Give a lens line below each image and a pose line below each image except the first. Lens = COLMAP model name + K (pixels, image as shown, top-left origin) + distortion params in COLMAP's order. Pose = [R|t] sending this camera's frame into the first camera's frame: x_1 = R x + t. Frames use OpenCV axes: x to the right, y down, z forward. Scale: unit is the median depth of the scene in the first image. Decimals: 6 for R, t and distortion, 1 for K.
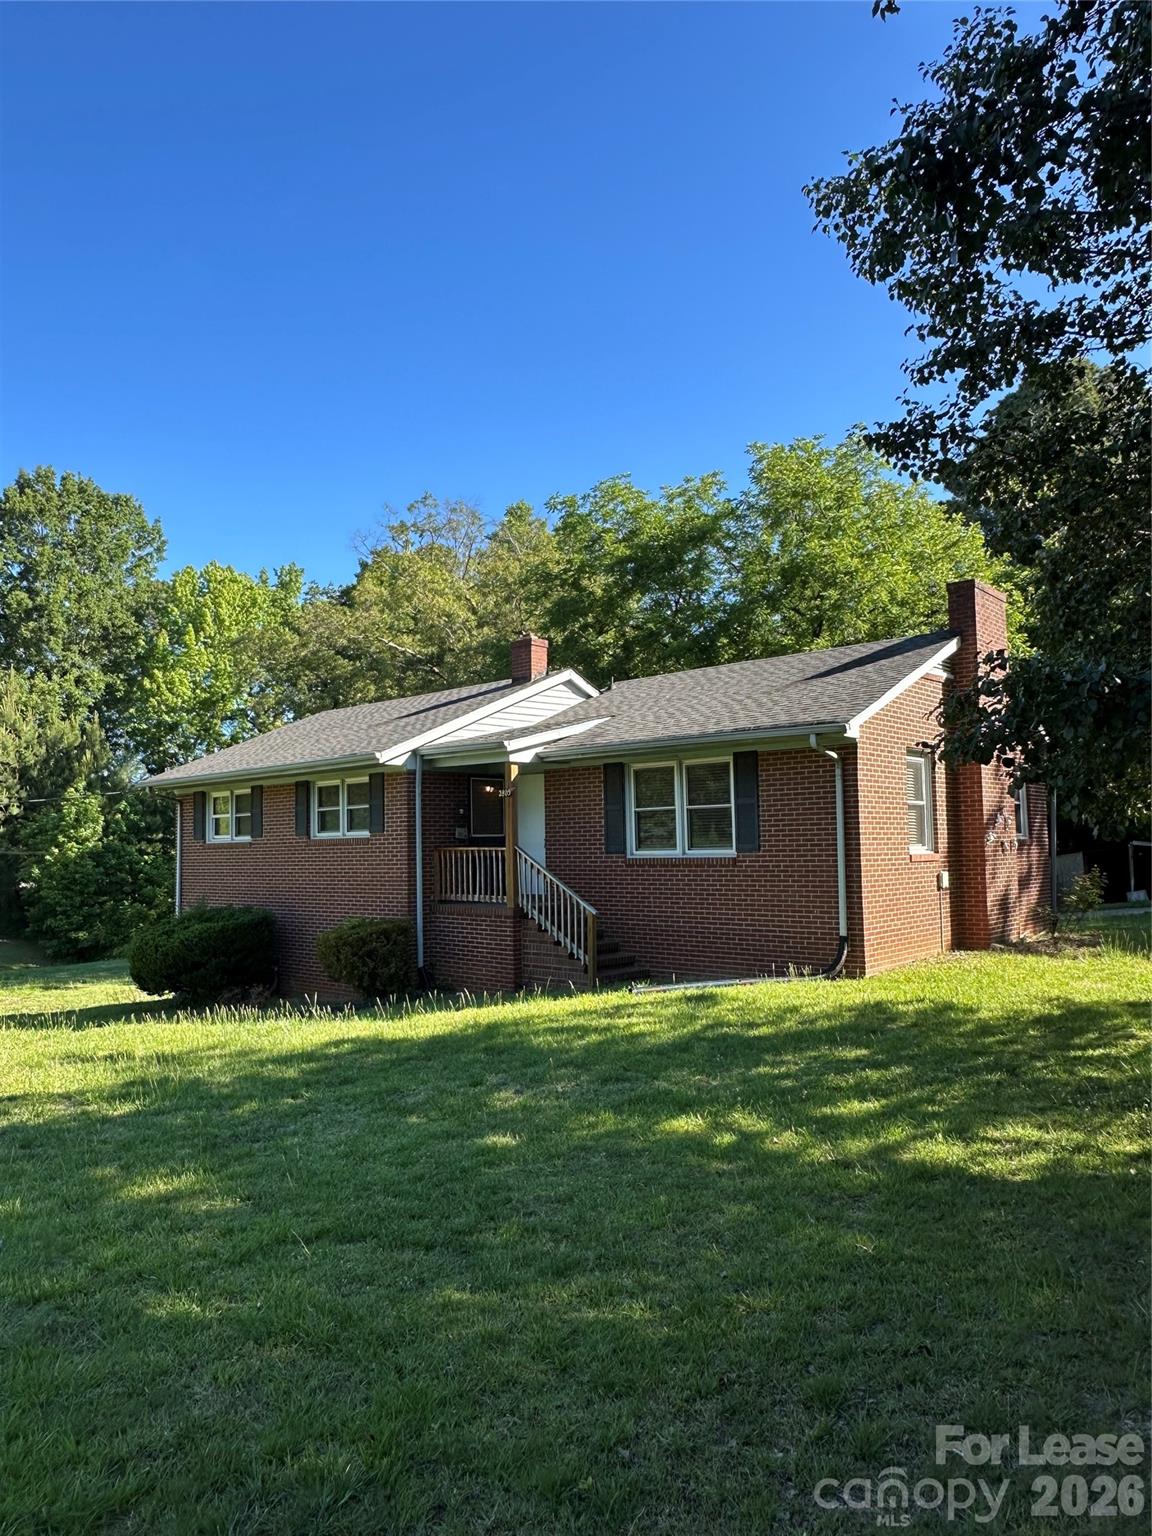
lens RADIAL K [[994.3, 0, 546.1], [0, 994.3, 771.2], [0, 0, 1]] dist [-0.003891, -0.001726]
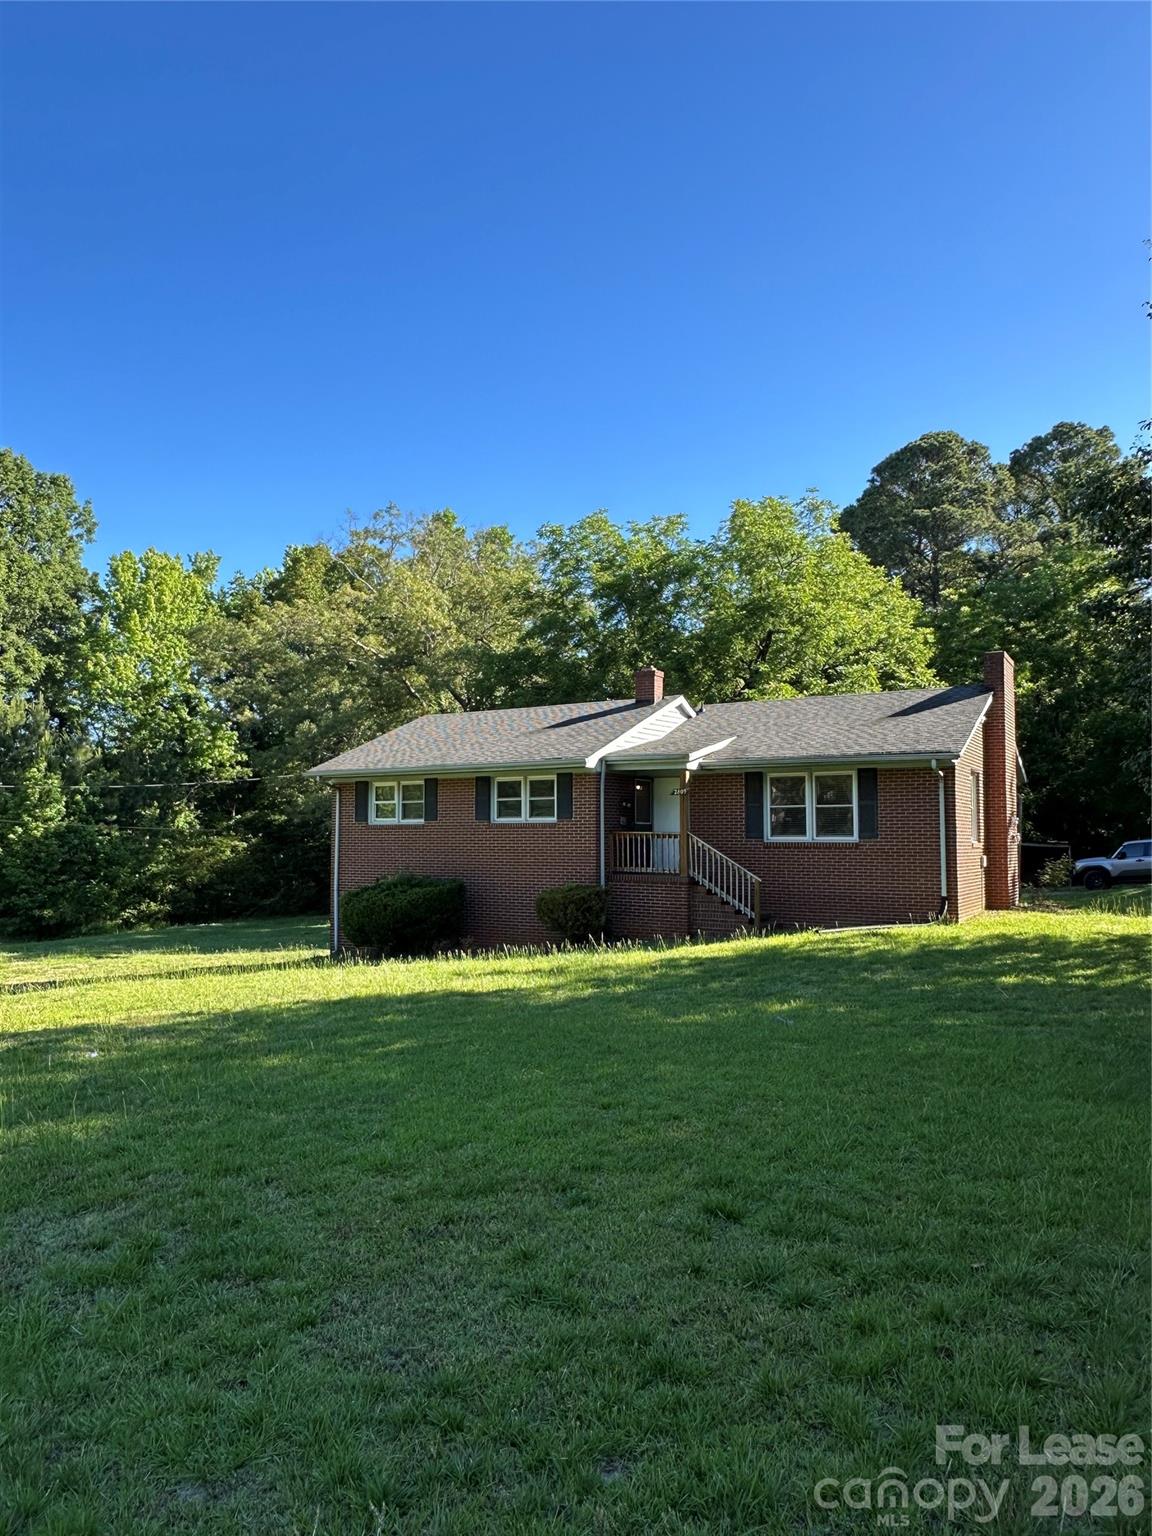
lens RADIAL K [[994.3, 0, 546.1], [0, 994.3, 771.2], [0, 0, 1]] dist [-0.003891, -0.001726]
pose [[0.984260, 0.031959, 0.173813, -0.206545], [-0.033207, 0.999439, 0.004271, -0.002548], [-0.173579, -0.009976, 0.984769, -0.132091]]
